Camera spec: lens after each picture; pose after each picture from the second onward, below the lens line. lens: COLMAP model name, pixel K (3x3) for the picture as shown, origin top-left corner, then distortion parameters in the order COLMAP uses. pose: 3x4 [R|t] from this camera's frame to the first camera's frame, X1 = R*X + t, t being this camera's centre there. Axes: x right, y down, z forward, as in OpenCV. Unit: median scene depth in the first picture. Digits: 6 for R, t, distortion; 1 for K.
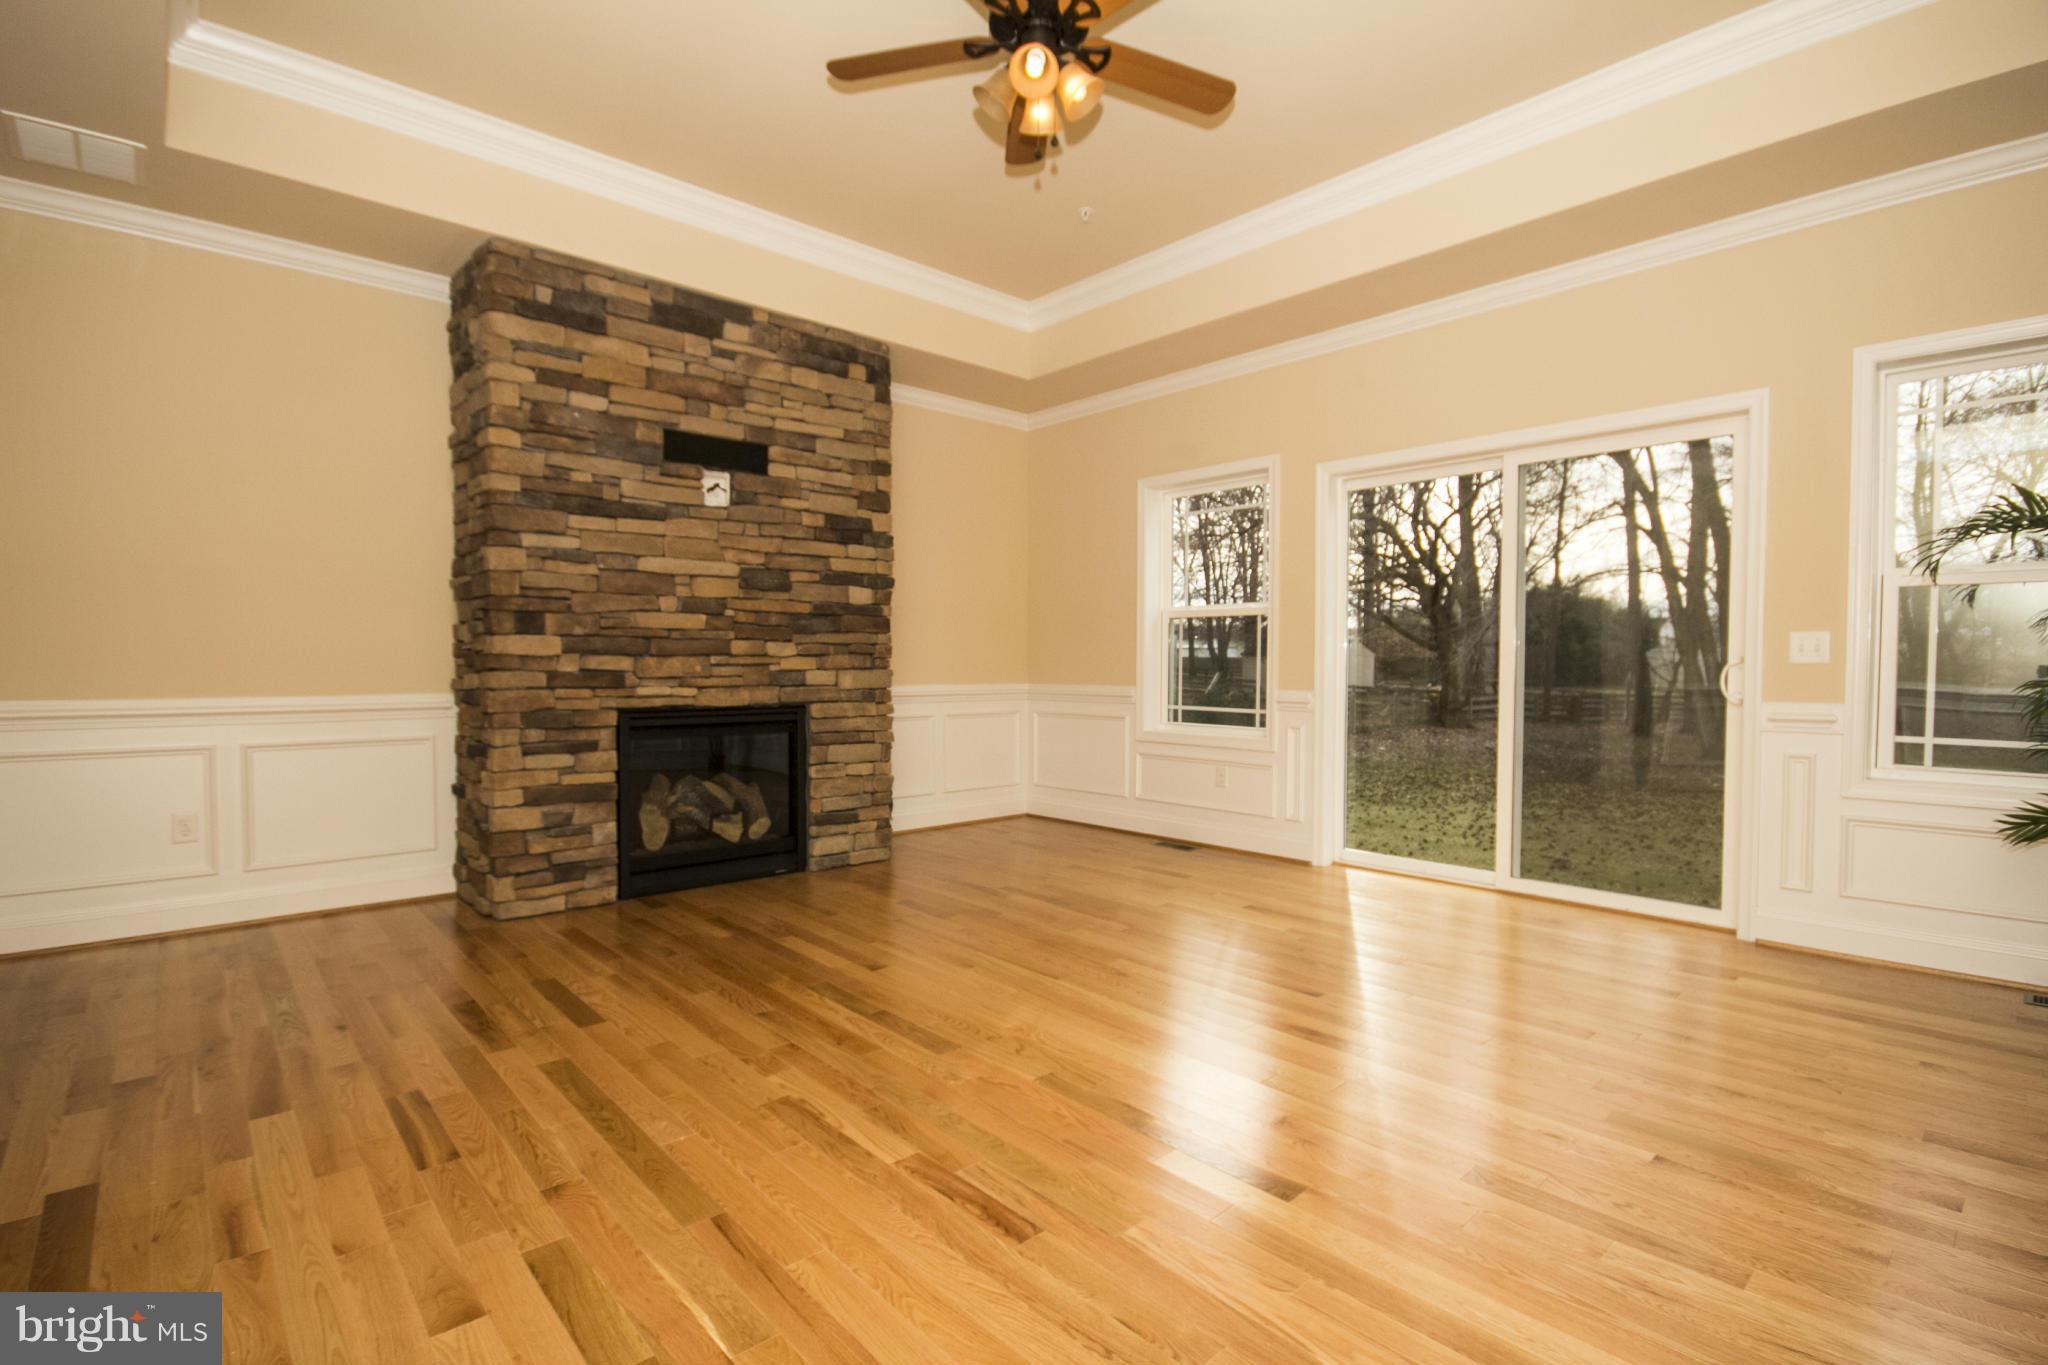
lens RADIAL K [[950.0, 0, 1033.7], [0, 950.0, 687.7], [0, 0, 1]] dist [-0.003507, -0.004175]
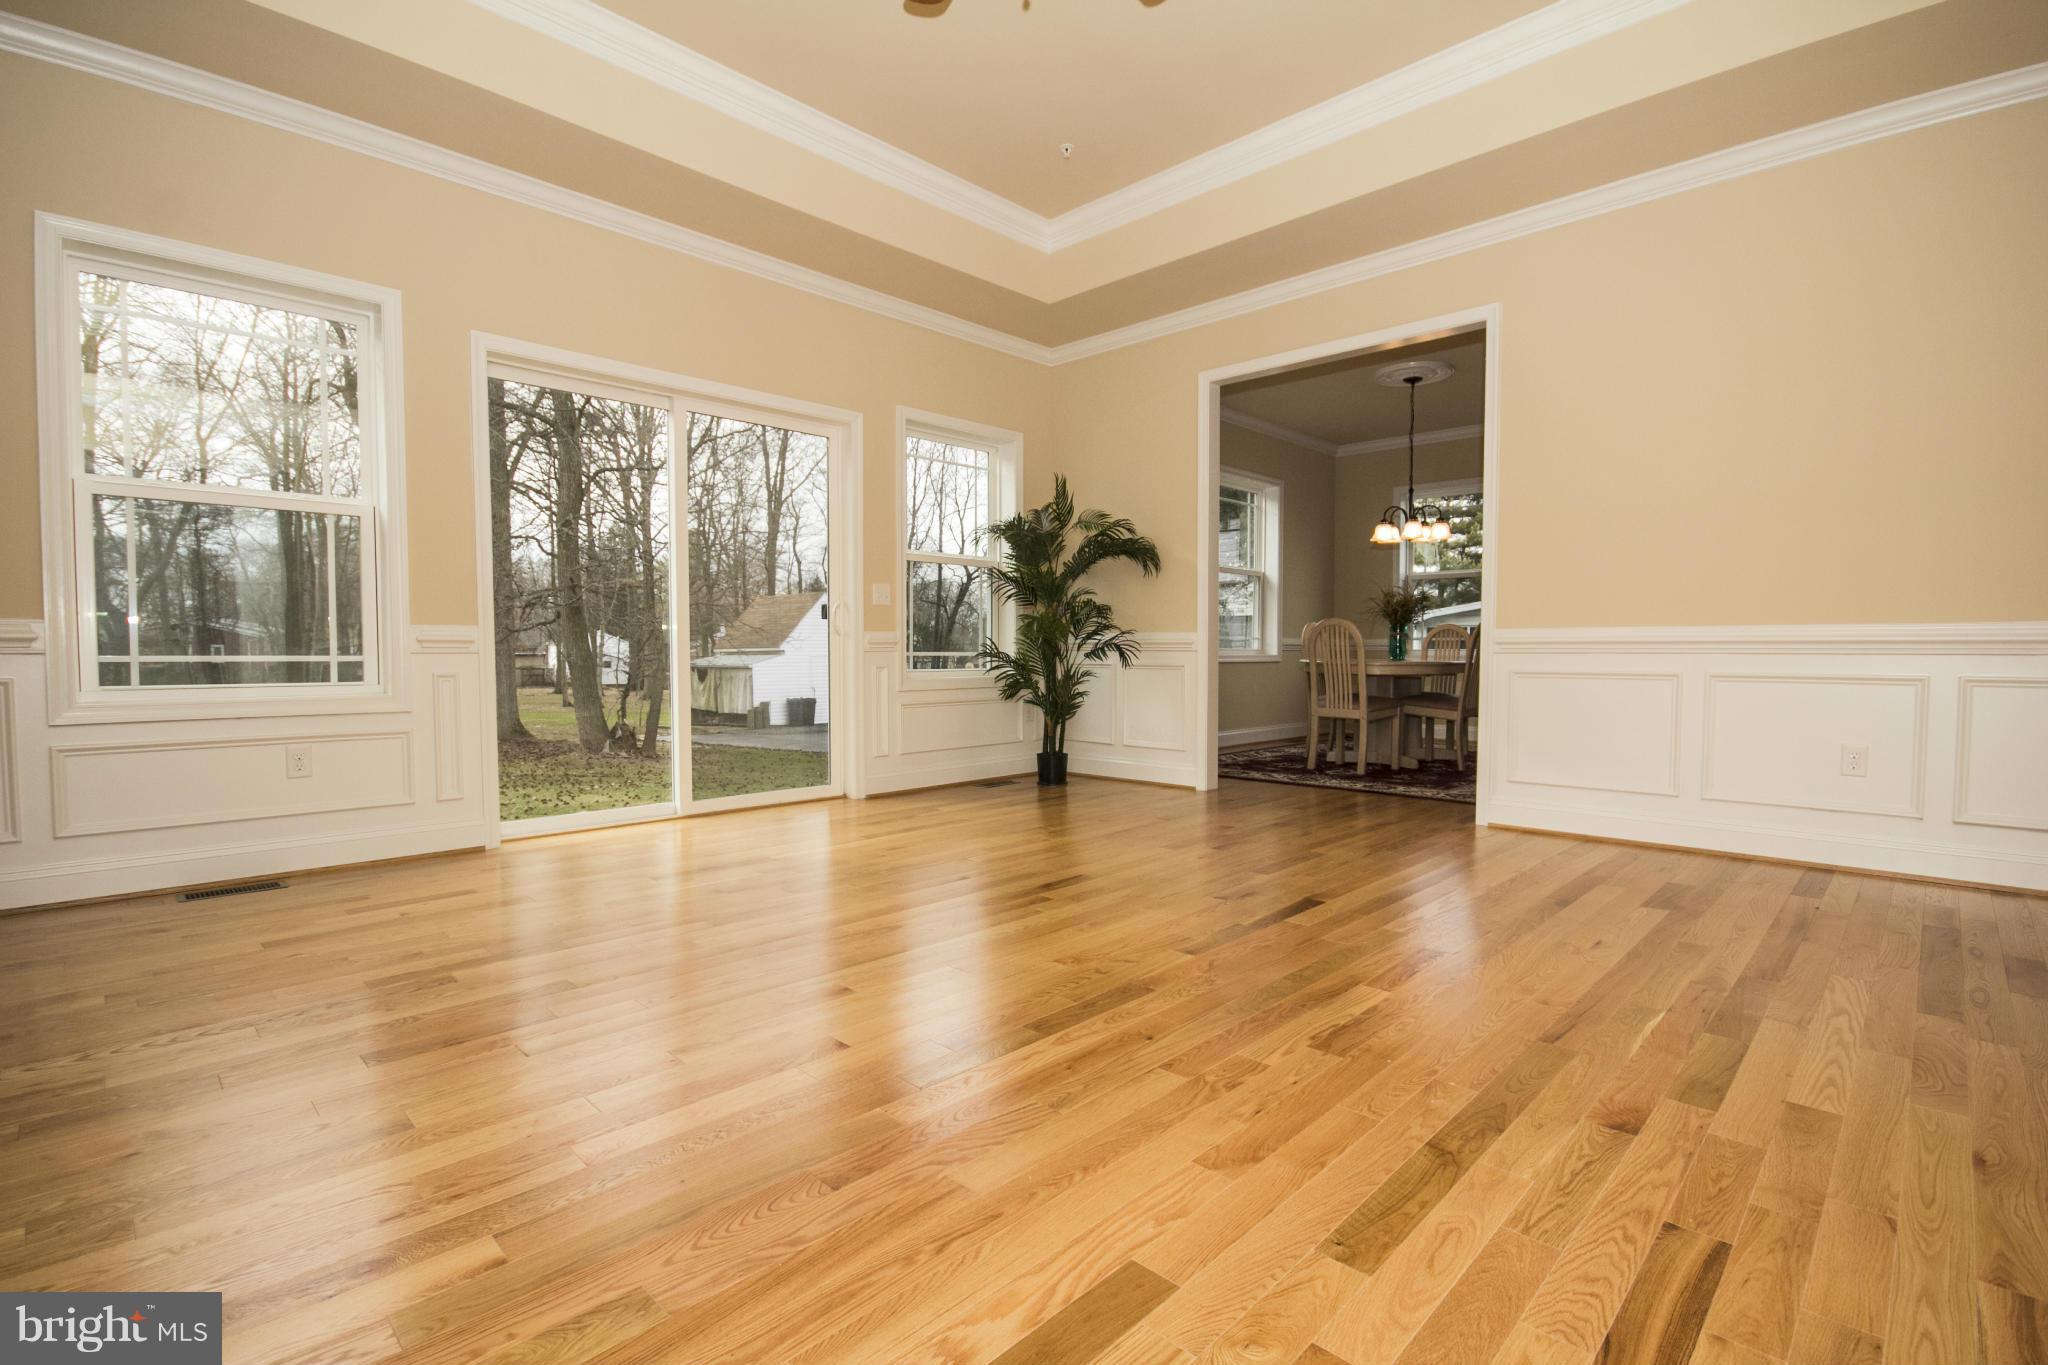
lens RADIAL K [[950.0, 0, 1033.6], [0, 950.0, 652.6], [0, 0, 1]] dist [-0.003507, -0.004175]
pose [[-0.060609, -0.007491, 0.998133, -0.565375], [0.026479, 0.999608, 0.009110, 0.034831], [-0.997810, 0.026982, -0.060387, 0.671673]]
